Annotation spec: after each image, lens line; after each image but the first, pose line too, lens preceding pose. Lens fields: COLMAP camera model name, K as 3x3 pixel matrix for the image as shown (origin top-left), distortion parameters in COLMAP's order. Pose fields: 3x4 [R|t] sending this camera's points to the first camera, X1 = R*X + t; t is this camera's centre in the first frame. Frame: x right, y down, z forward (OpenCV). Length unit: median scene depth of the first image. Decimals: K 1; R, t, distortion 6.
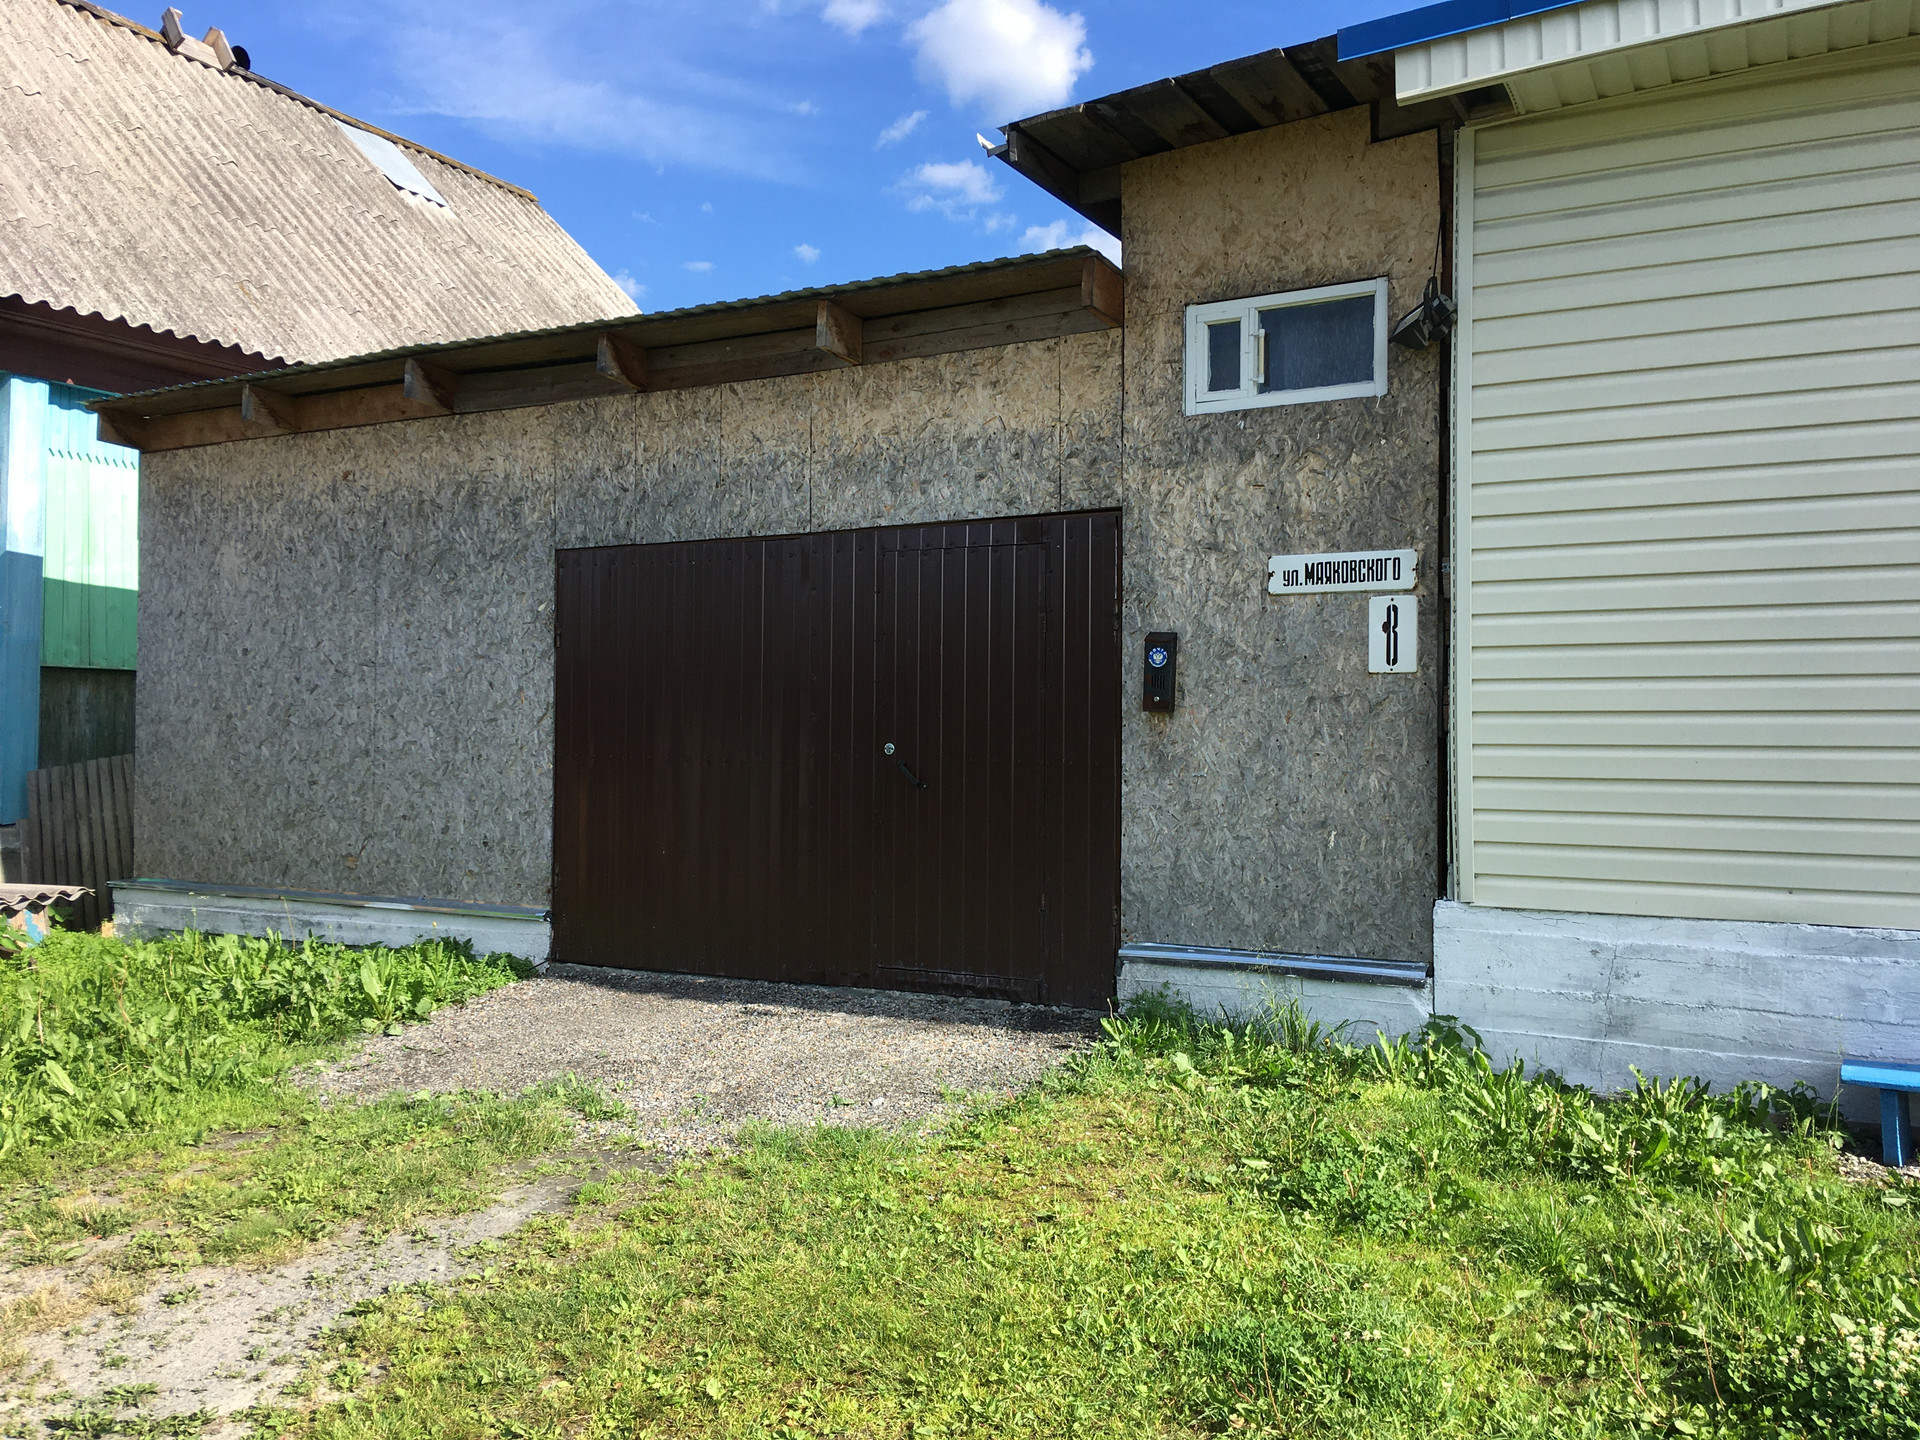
lens RADIAL K [[1651.7, 0, 957.0], [0, 1651.7, 707.5], [0, 0, 1]] dist [0.101919, -0.149405]
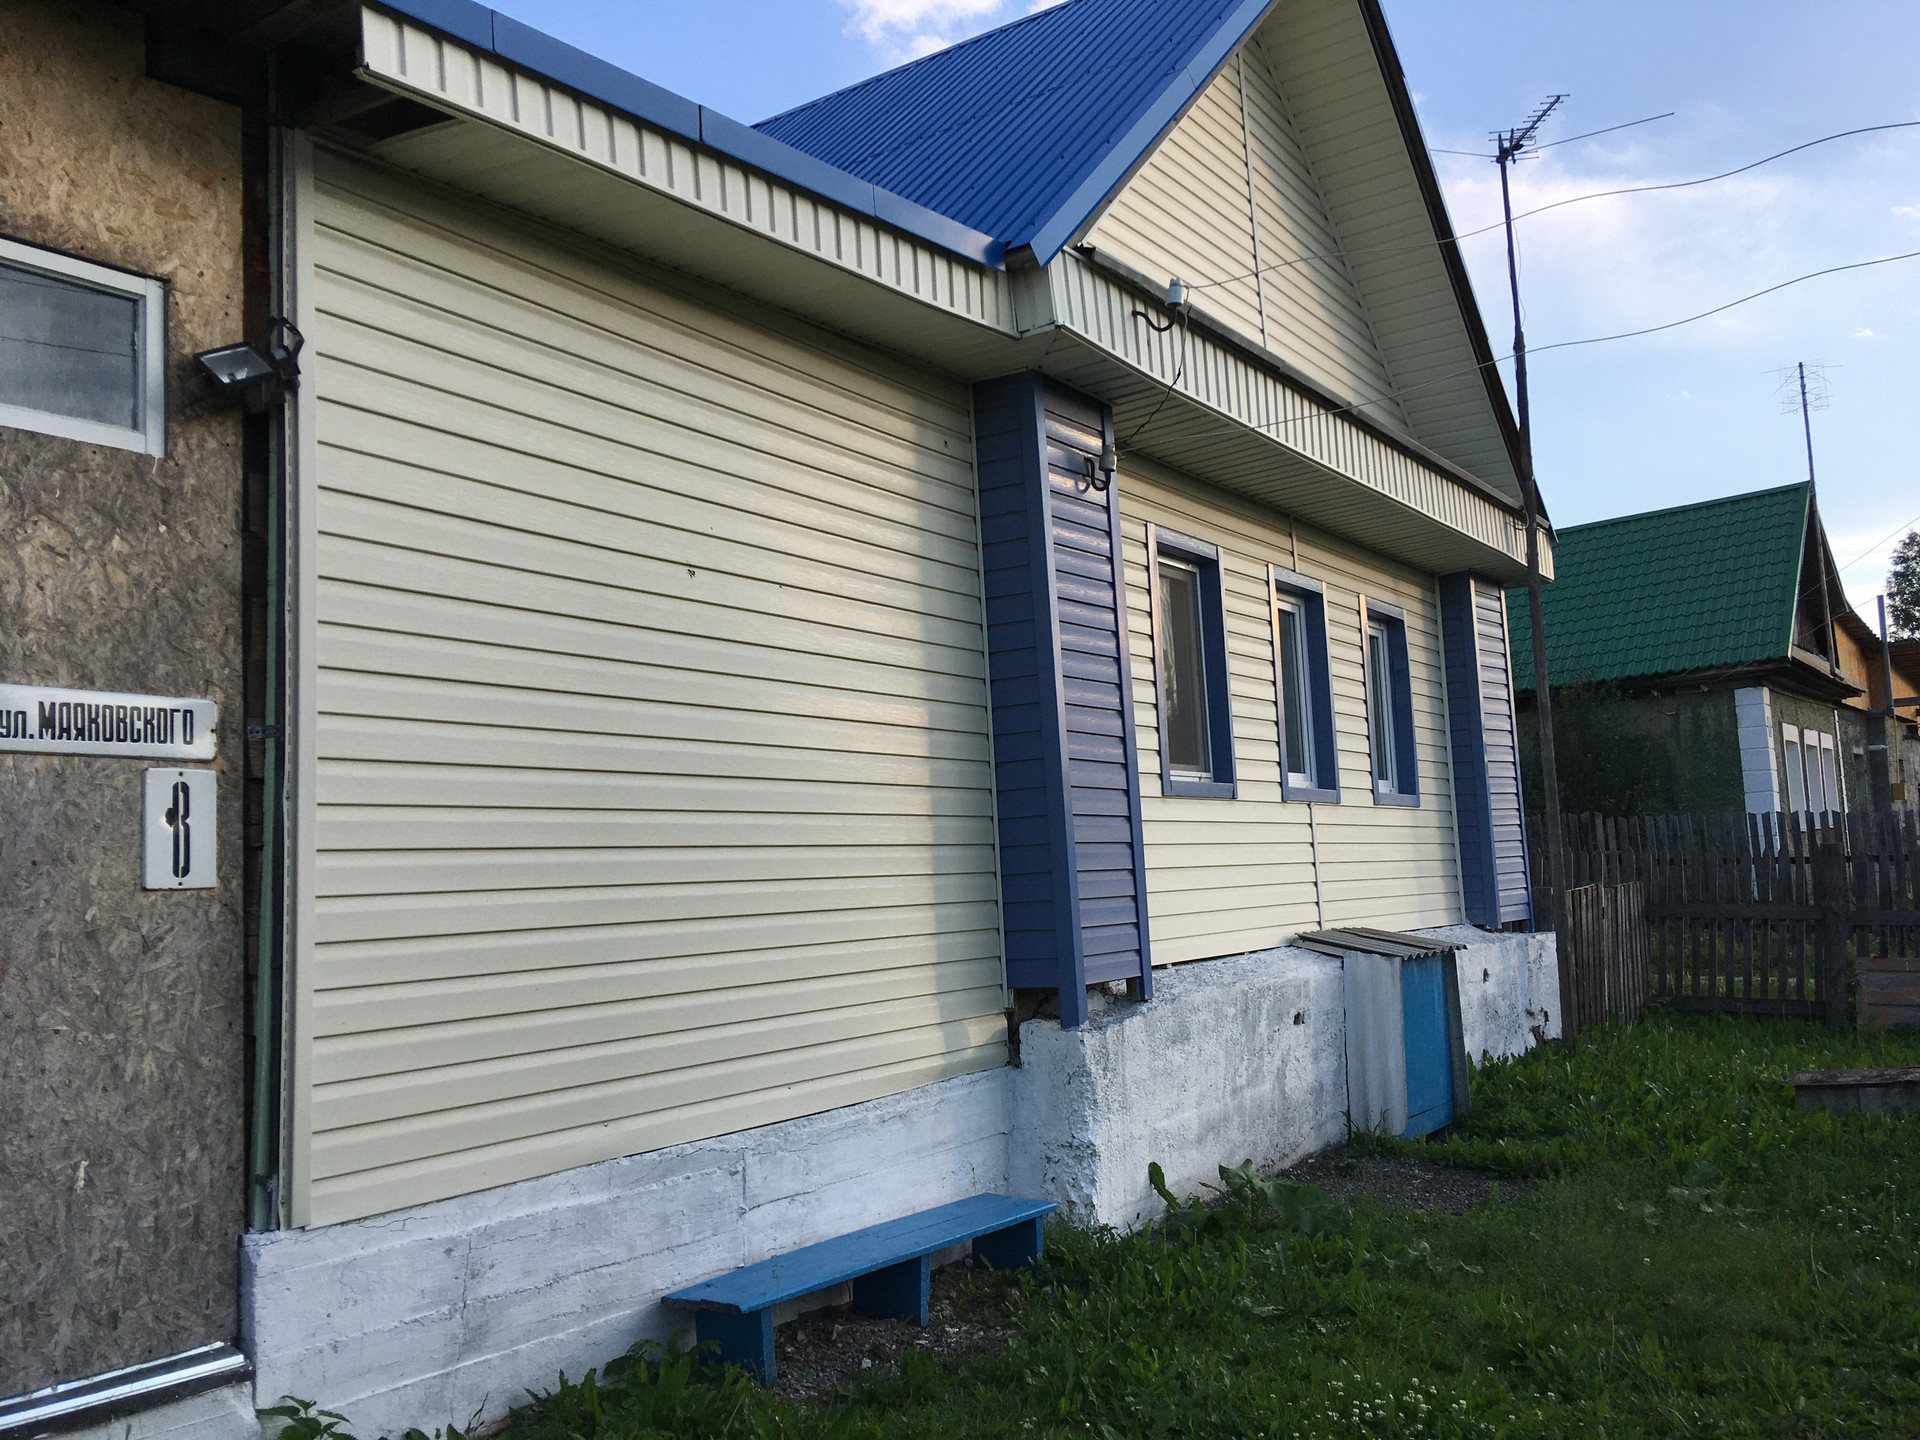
lens RADIAL K [[1651.7, 0, 977.7], [0, 1651.7, 719.4], [0, 0, 1]] dist [0.101919, -0.149405]
pose [[0.066141, 0.094770, 0.993300, -0.359589], [0.033323, 0.994714, -0.097123, -0.012563], [-0.997254, 0.039524, 0.062634, 0.645206]]
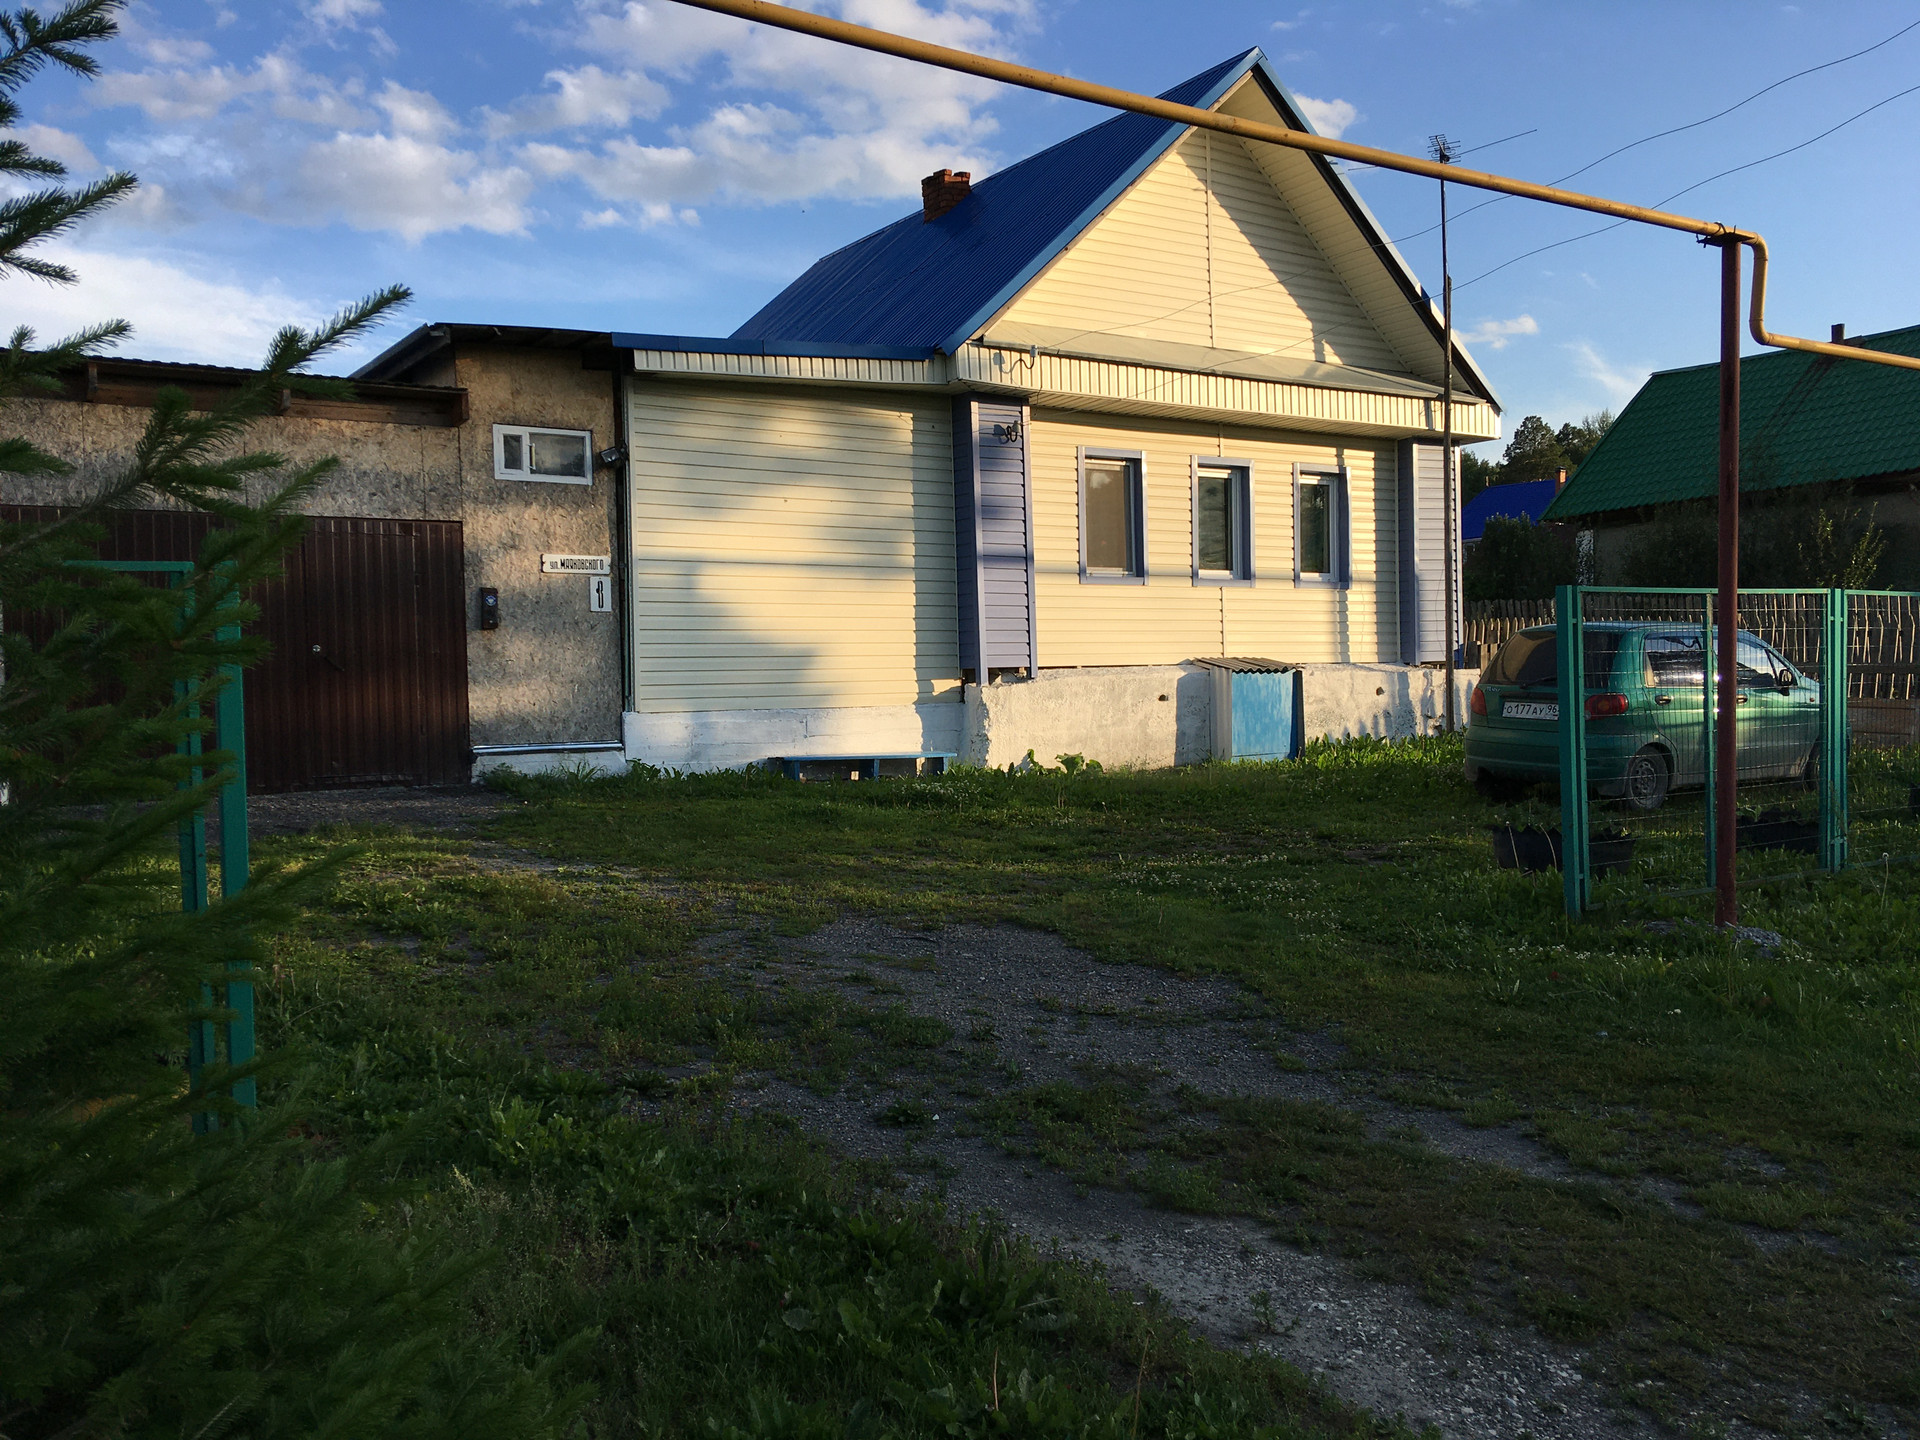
lens RADIAL K [[1651.7, 0, 941.9], [0, 1651.7, 718.3], [0, 0, 1]] dist [0.101919, -0.149405]
pose [[0.448611, -0.024305, 0.893397, -1.496493], [0.013502, 0.999700, 0.020418, 0.081535], [-0.893625, 0.002903, 0.448804, -0.393526]]
